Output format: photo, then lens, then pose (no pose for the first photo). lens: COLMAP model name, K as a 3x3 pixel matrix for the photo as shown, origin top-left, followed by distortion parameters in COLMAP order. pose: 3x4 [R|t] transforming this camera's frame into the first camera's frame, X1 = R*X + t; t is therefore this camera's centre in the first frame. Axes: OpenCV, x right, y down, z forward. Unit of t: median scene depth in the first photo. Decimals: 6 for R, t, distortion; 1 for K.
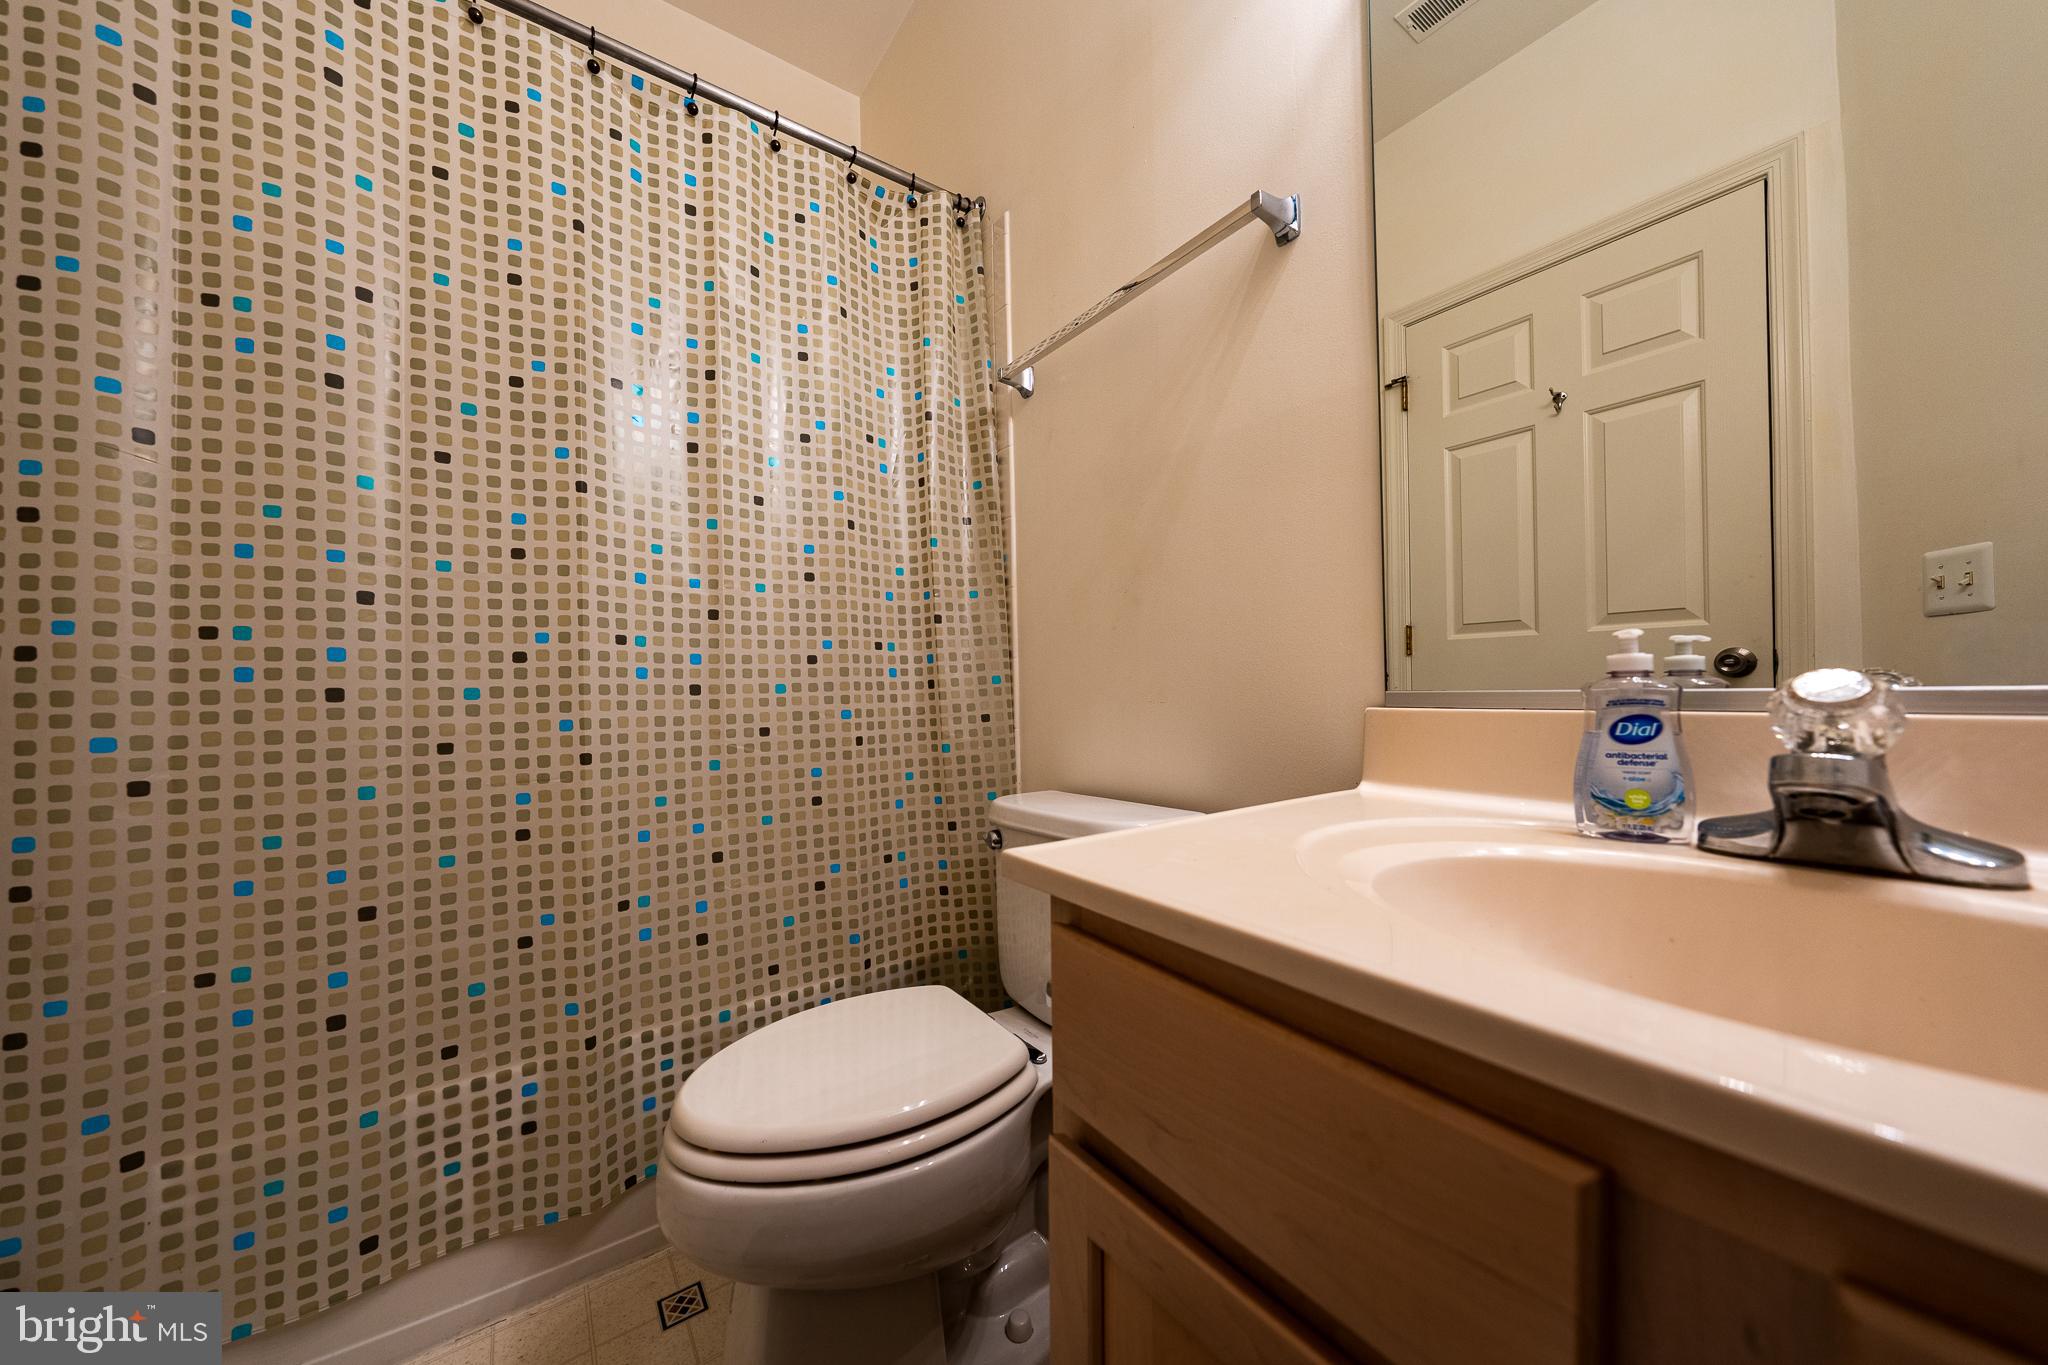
lens RADIAL K [[693.0, 0, 1021.2], [0, 693.0, 686.6], [0, 0, 1]] dist [-0.000142, -0.000026]
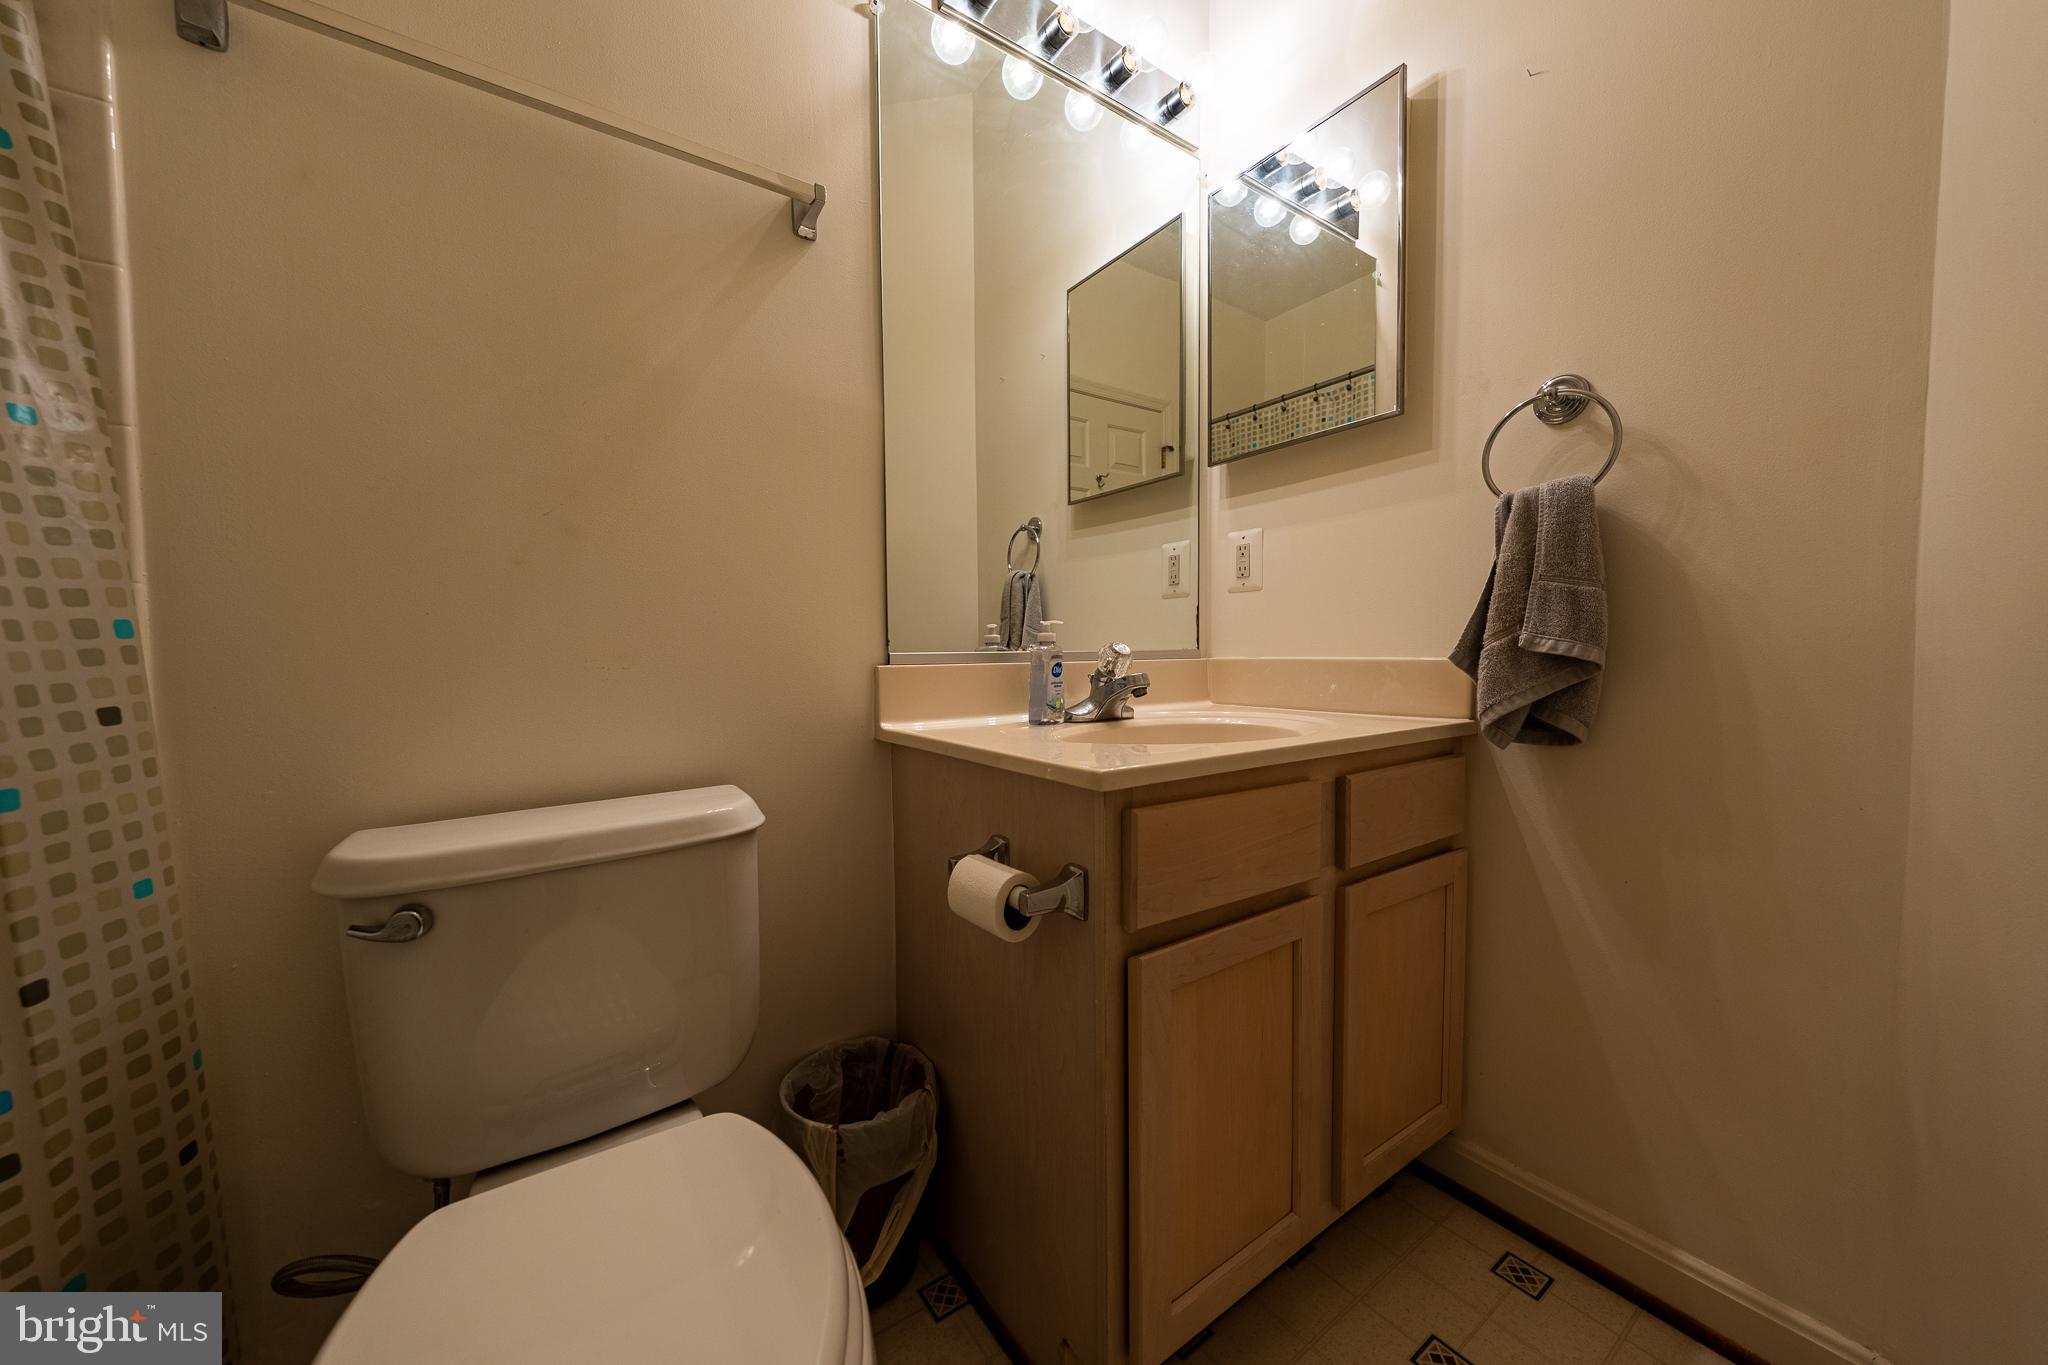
lens RADIAL K [[721.4, 0, 1024.0], [0, 721.4, 682.5], [0, 0, 1]] dist [0.000363, 0.000073]
pose [[0.006879, -0.028276, 0.999576, -0.504051], [0.005489, 0.999586, 0.028238, 0.014861], [-0.999961, 0.005292, 0.007032, 0.428996]]
